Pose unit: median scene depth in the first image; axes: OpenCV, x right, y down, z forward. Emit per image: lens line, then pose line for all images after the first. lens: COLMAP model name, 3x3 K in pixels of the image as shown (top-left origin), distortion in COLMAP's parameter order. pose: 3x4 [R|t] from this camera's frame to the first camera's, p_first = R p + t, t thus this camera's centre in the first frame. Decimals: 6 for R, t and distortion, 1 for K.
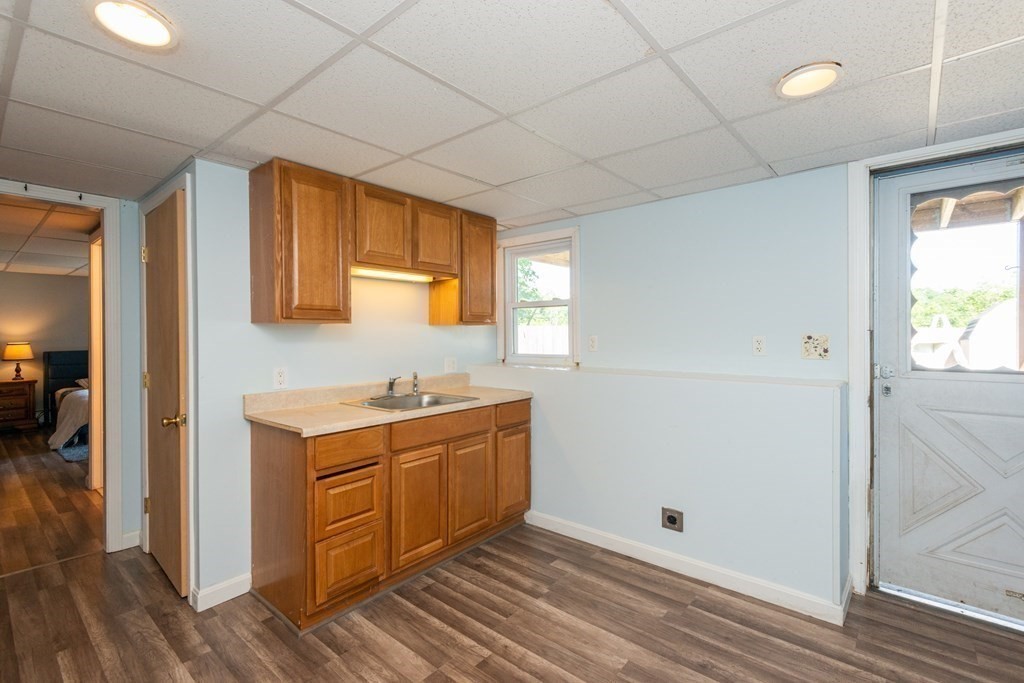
lens RADIAL K [[470.7, 0, 512.6], [0, 470.7, 335.5], [0, 0, 1]] dist [0.018248, -0.003816]
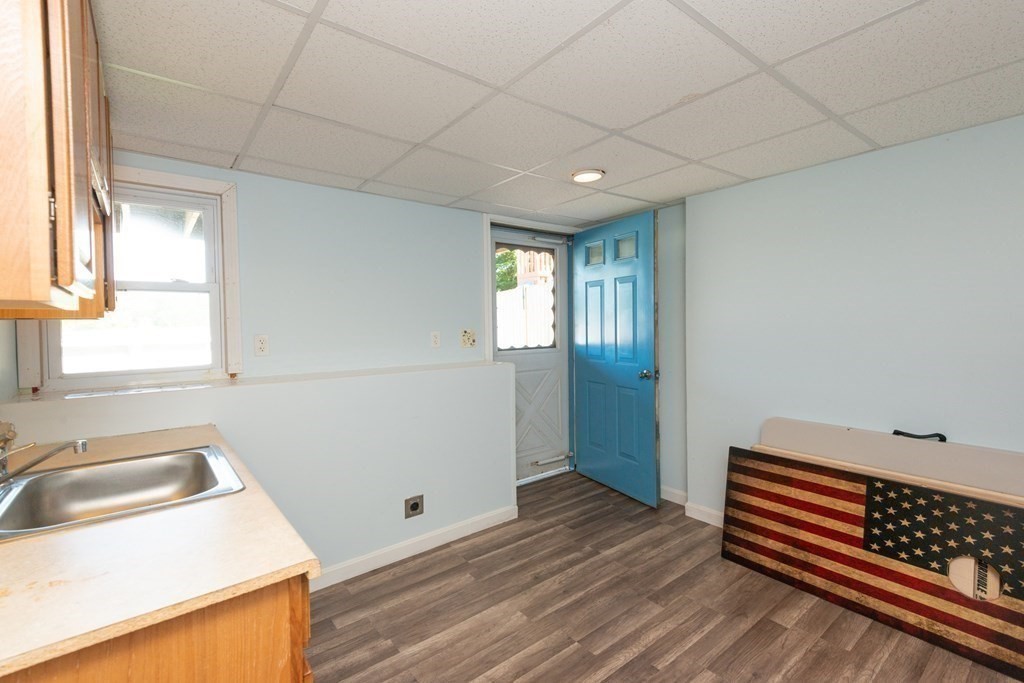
lens RADIAL K [[470.7, 0, 510.7], [0, 470.7, 336.0], [0, 0, 1]] dist [0.018248, -0.003816]
pose [[0.179083, -0.018578, 0.983659, -0.699720], [0.022000, 0.999647, 0.014874, -0.001533], [-0.983588, 0.018977, 0.179429, 0.636801]]
